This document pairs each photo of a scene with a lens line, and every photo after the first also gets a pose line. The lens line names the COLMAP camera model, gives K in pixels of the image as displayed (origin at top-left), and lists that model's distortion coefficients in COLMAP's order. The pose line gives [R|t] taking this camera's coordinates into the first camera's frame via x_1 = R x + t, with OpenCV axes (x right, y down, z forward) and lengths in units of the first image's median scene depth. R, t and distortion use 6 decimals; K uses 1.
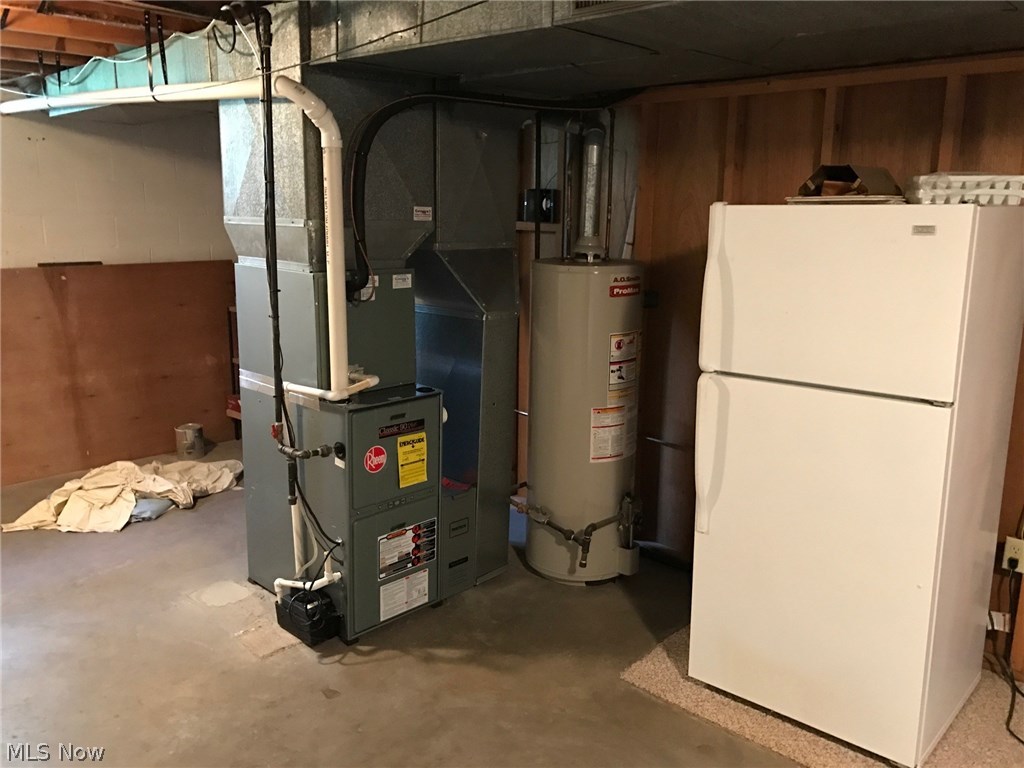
lens RADIAL K [[843.6, 0, 512.0], [0, 843.6, 384.0], [0, 0, 1]] dist [0.040841, -0.054470]
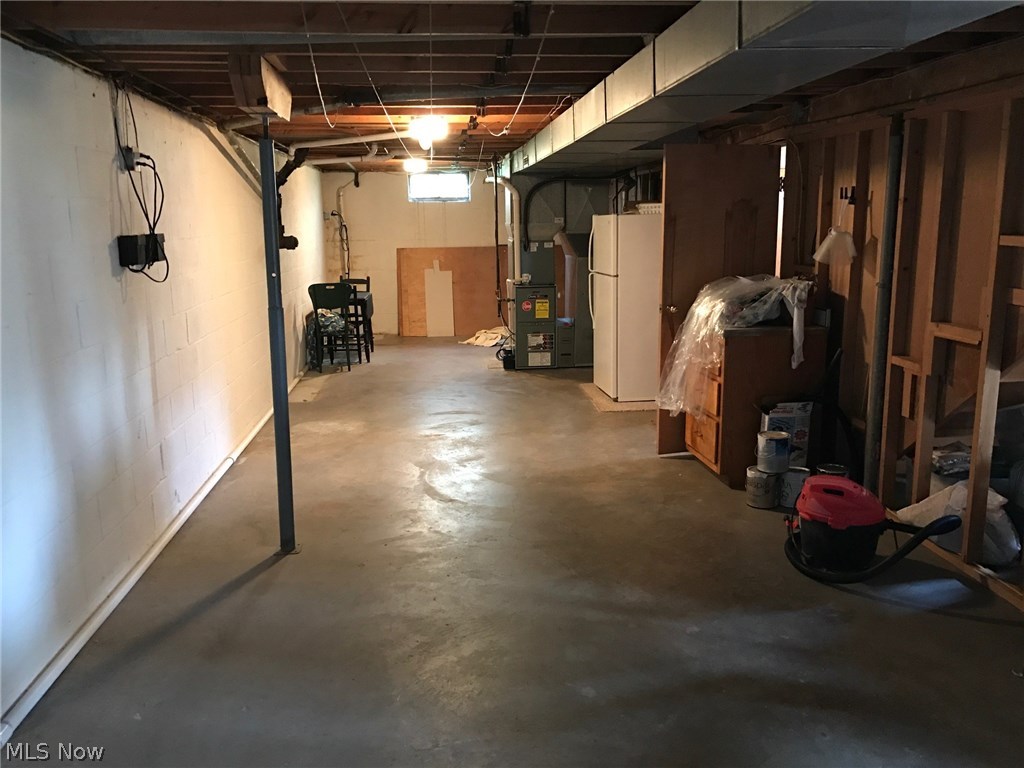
lens RADIAL K [[843.6, 0, 512.0], [0, 843.6, 384.0], [0, 0, 1]] dist [0.040841, -0.054470]
pose [[0.754448, 0.099064, -0.648841, 1.637909], [-0.106965, 0.993886, 0.027370, 0.270221], [0.647585, 0.048754, 0.760432, -1.172917]]
